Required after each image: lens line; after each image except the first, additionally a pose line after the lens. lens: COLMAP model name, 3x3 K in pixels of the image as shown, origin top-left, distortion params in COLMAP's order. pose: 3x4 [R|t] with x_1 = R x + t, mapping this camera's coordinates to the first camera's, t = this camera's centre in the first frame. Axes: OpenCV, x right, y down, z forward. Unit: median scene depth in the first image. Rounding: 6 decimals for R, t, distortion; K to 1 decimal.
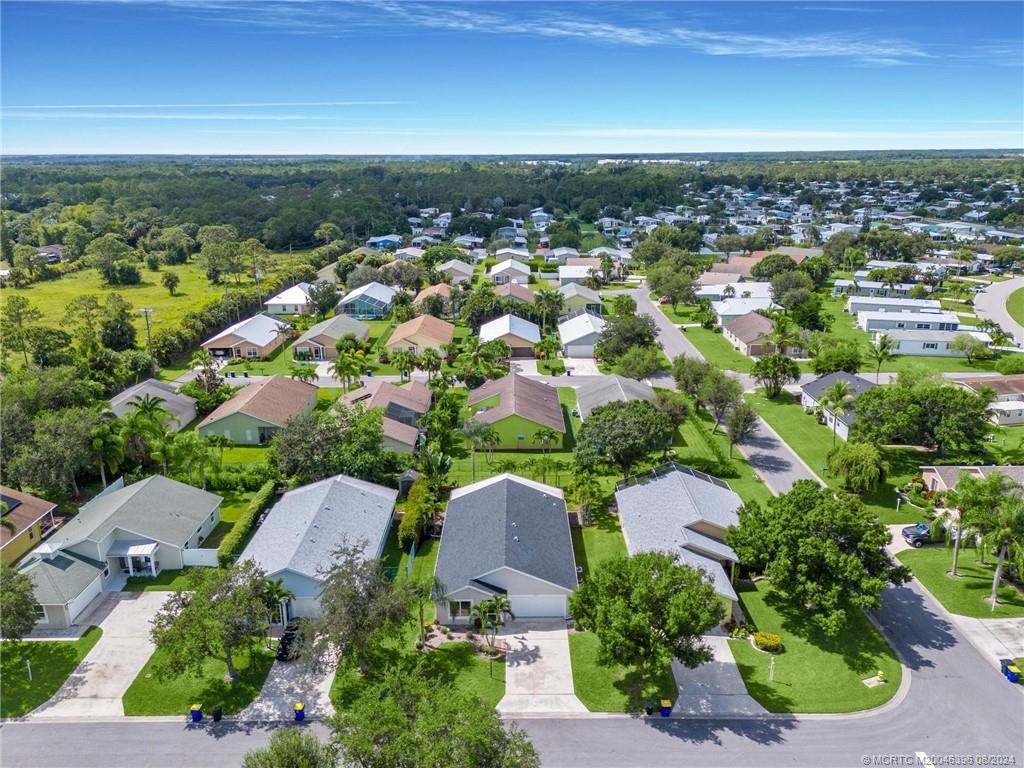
lens RADIAL K [[760.2, 0, 511.1], [0, 760.2, 376.2], [0, 0, 1]] dist [0.055262, -0.026239]
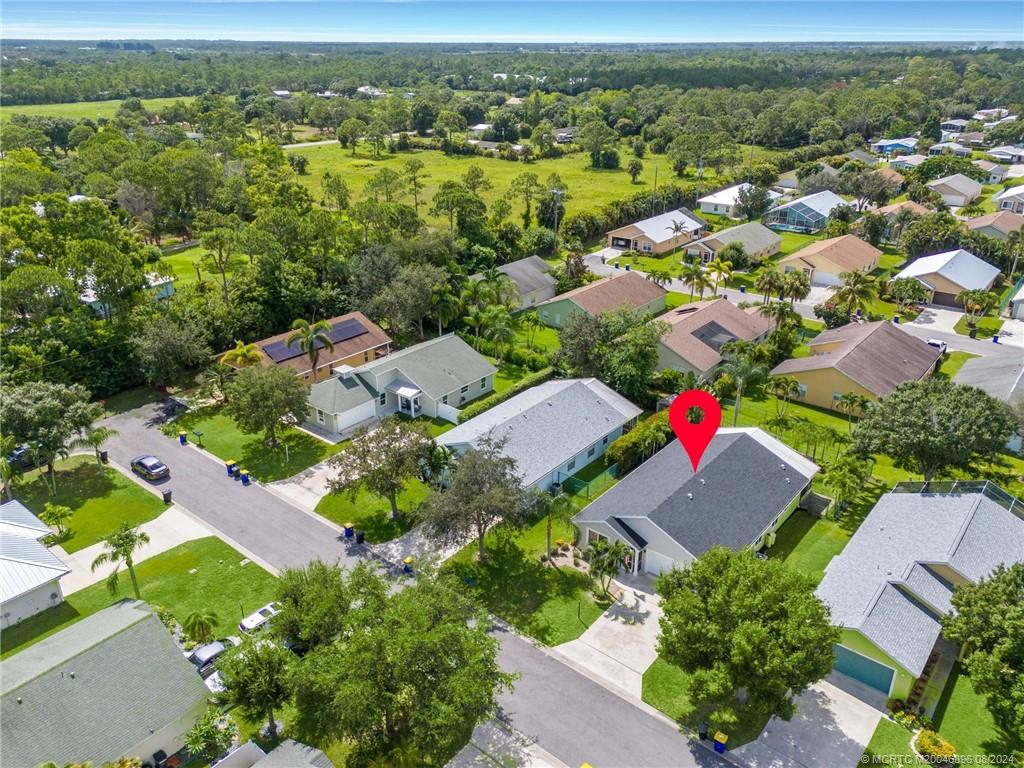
lens RADIAL K [[760.2, 0, 503.6], [0, 760.2, 383.5], [0, 0, 1]] dist [0.055262, -0.026239]
pose [[0.772673, 0.264899, -0.576893, 0.338585], [-0.184147, 0.963228, 0.195658, -0.046520], [0.607509, -0.044947, 0.793040, 0.193833]]
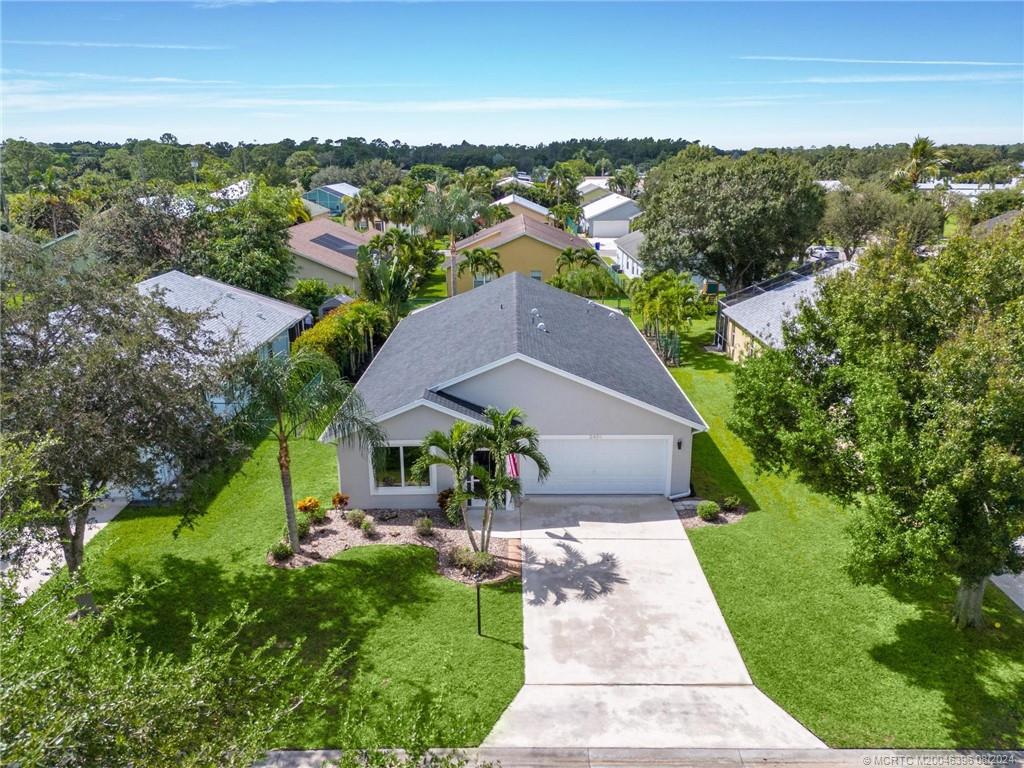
lens RADIAL K [[760.2, 0, 512.0], [0, 760.2, 382.6], [0, 0, 1]] dist [0.055262, -0.026239]
pose [[1.000000, 0.000126, 0.000598, -0.011335], [-0.000131, 0.999964, 0.008487, 0.261458], [-0.000597, -0.008487, 0.999964, 0.623086]]
